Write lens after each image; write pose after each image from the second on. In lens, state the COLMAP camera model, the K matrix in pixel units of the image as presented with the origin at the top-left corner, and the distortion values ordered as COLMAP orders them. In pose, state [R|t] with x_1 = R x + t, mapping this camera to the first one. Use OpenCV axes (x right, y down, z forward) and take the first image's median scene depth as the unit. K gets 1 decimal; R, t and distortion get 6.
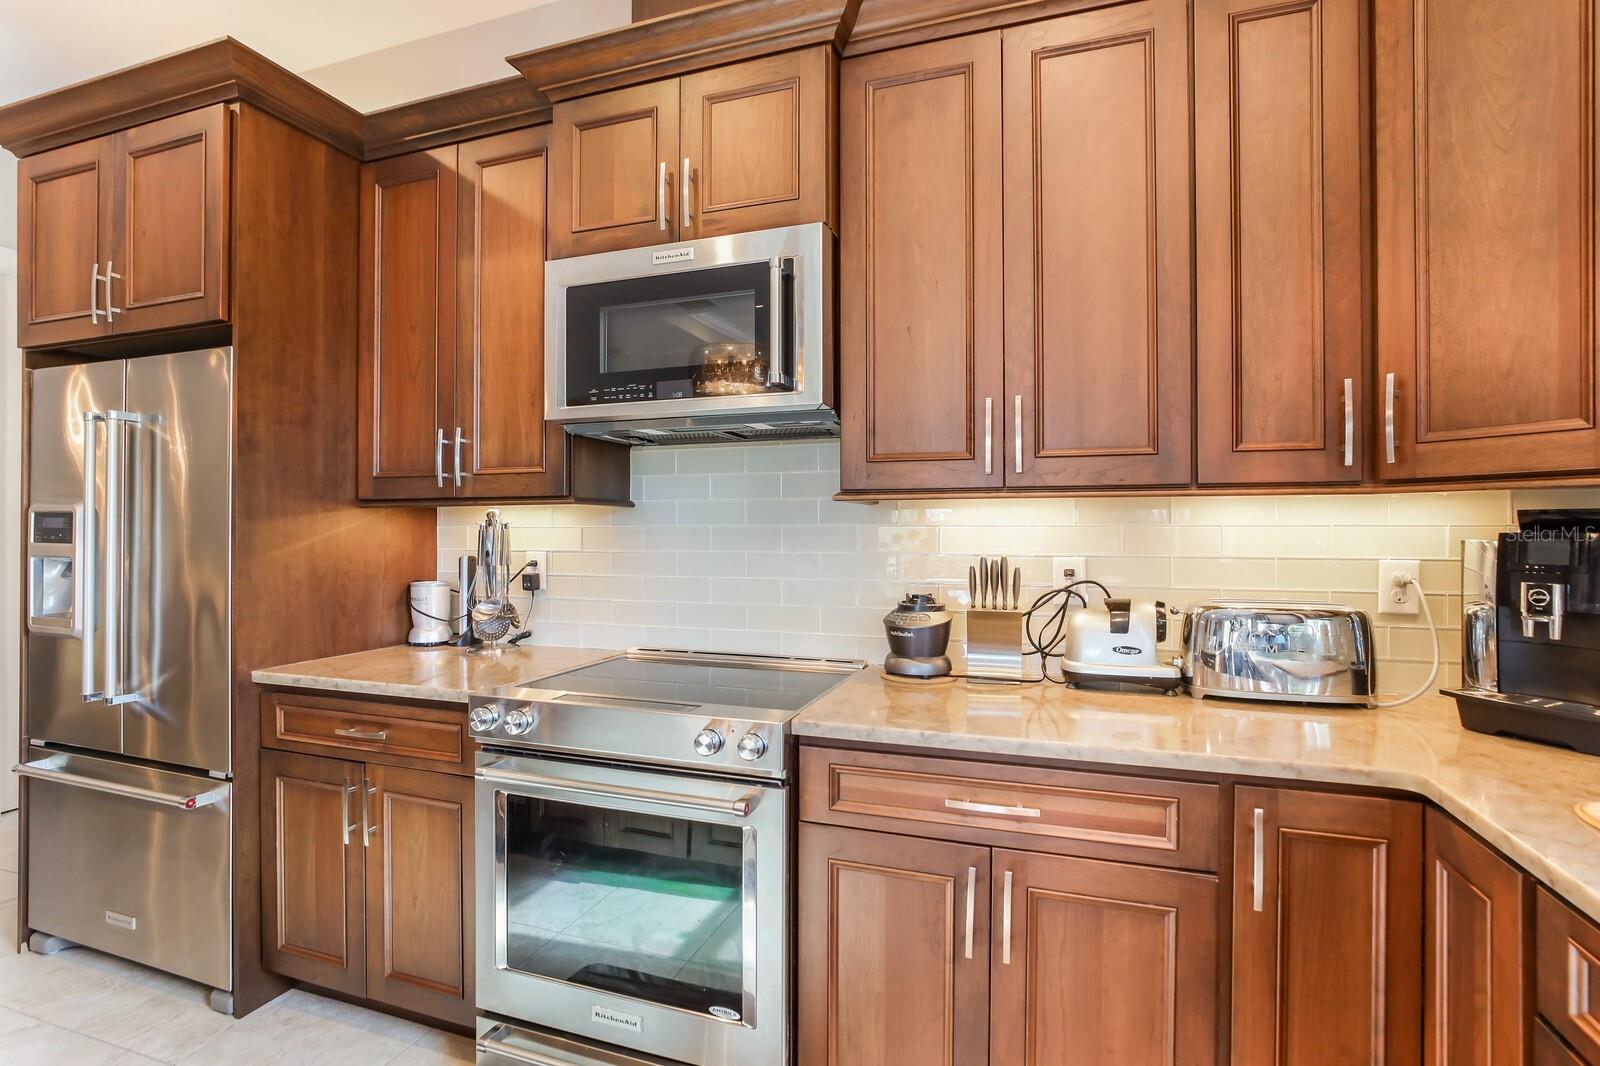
lens RADIAL K [[759.1, 0, 807.2], [0, 759.1, 550.3], [0, 0, 1]] dist [-0.010495, 0.000419]
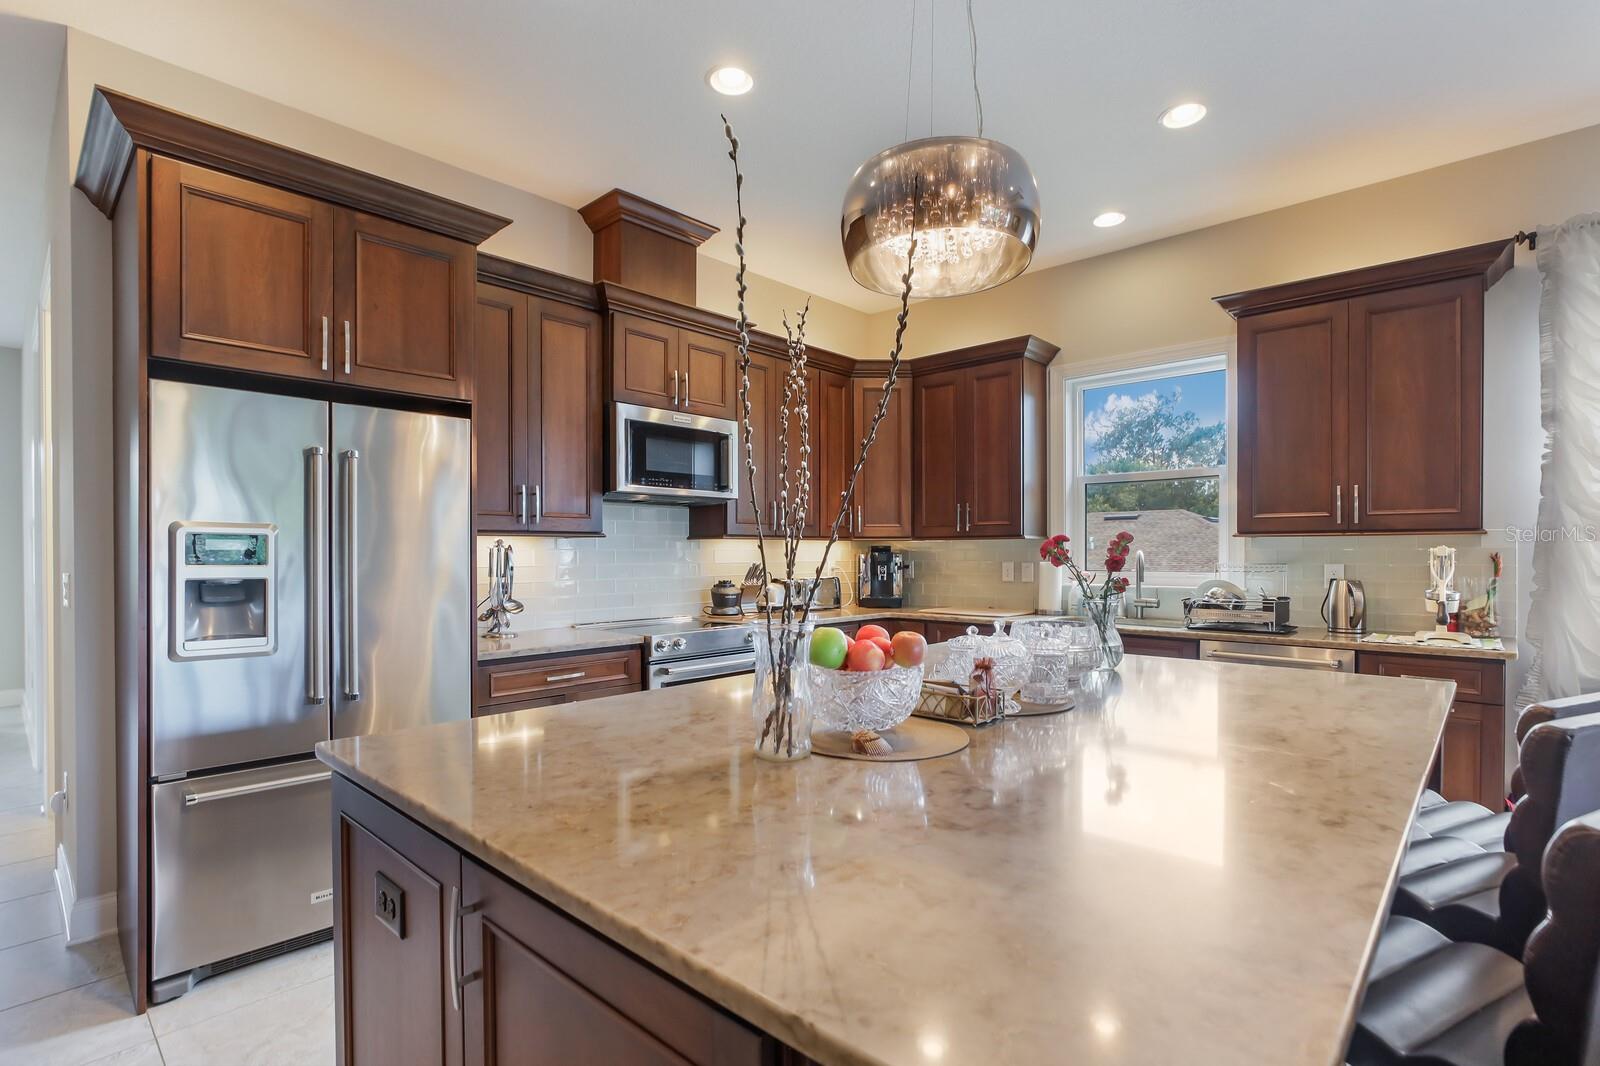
lens RADIAL K [[759.1, 0, 807.2], [0, 759.1, 550.3], [0, 0, 1]] dist [-0.010495, 0.000419]
pose [[0.397376, -0.003432, 0.917649, -1.831365], [0.019142, 0.999806, -0.004550, -0.016169], [-0.917456, 0.019374, 0.397365, -0.112974]]
